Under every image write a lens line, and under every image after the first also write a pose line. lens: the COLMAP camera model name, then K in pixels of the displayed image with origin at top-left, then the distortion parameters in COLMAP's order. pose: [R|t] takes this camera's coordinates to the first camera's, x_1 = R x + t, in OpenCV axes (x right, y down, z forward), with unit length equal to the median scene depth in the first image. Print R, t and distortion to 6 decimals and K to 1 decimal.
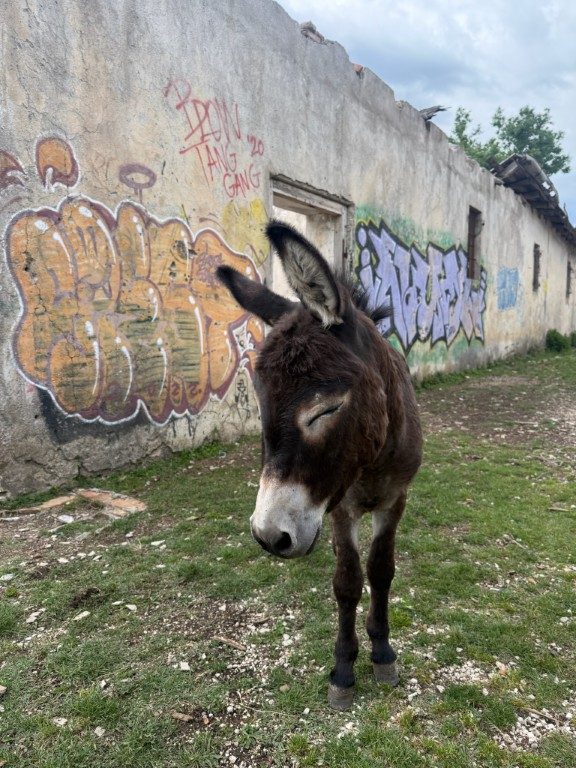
lens RADIAL K [[547.8, 0, 282.7], [0, 547.8, 381.4], [0, 0, 1]] dist [0.017588, -0.031397]
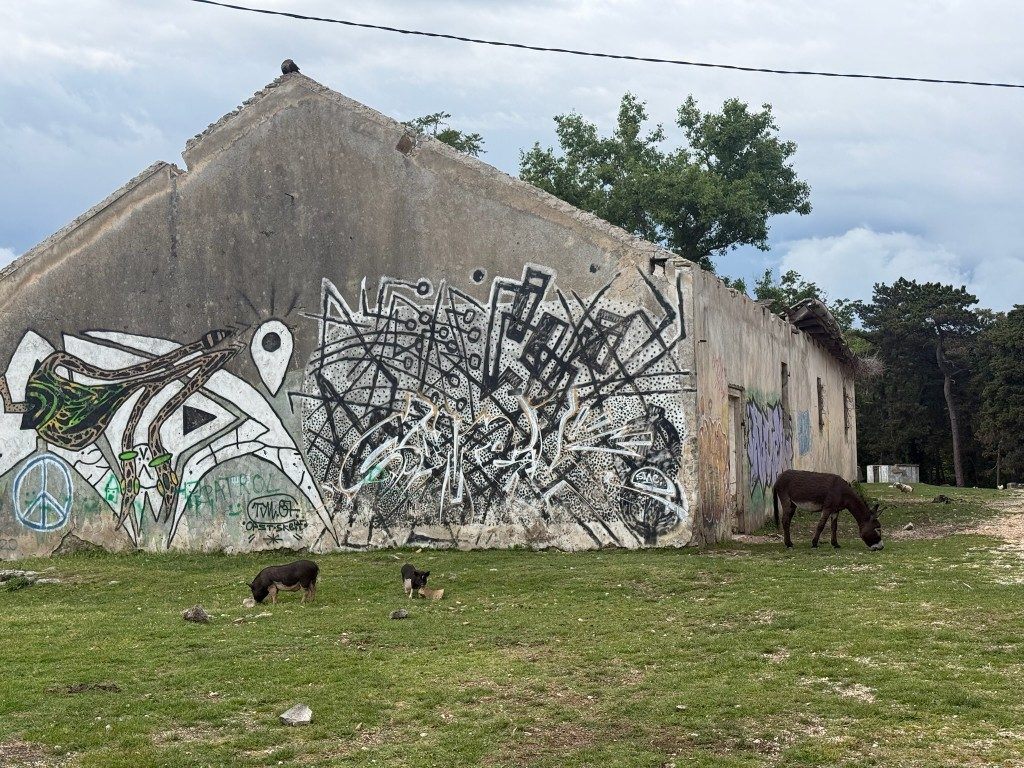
lens RADIAL K [[1484.1, 0, 513.0], [0, 1484.1, 383.9], [0, 0, 1]] dist [0.122210, 0.000000]
pose [[0.956647, 0.002782, 0.291238, -1.956480], [0.045147, 0.986452, -0.157718, 0.306092], [-0.287730, 0.164029, 0.943560, -3.081329]]
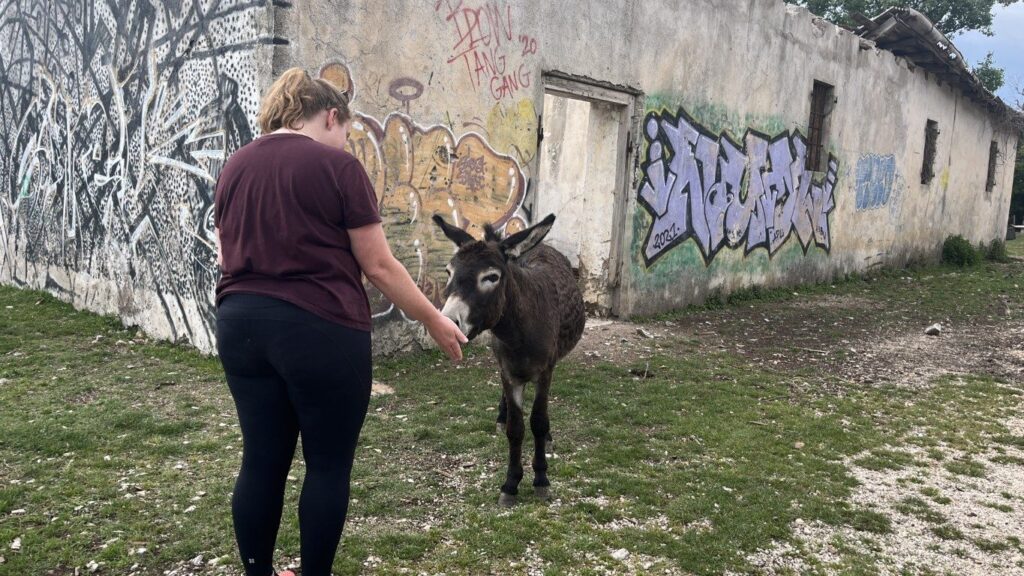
lens RADIAL K [[783.2, 0, 512.7], [0, 783.2, 288.6], [0, 0, 1]] dist [0.030716, -0.015933]
pose [[0.991527, 0.067774, -0.110822, 0.101459], [-0.065960, 0.997623, 0.019956, -0.020922], [0.111911, -0.012477, 0.993640, -0.369045]]
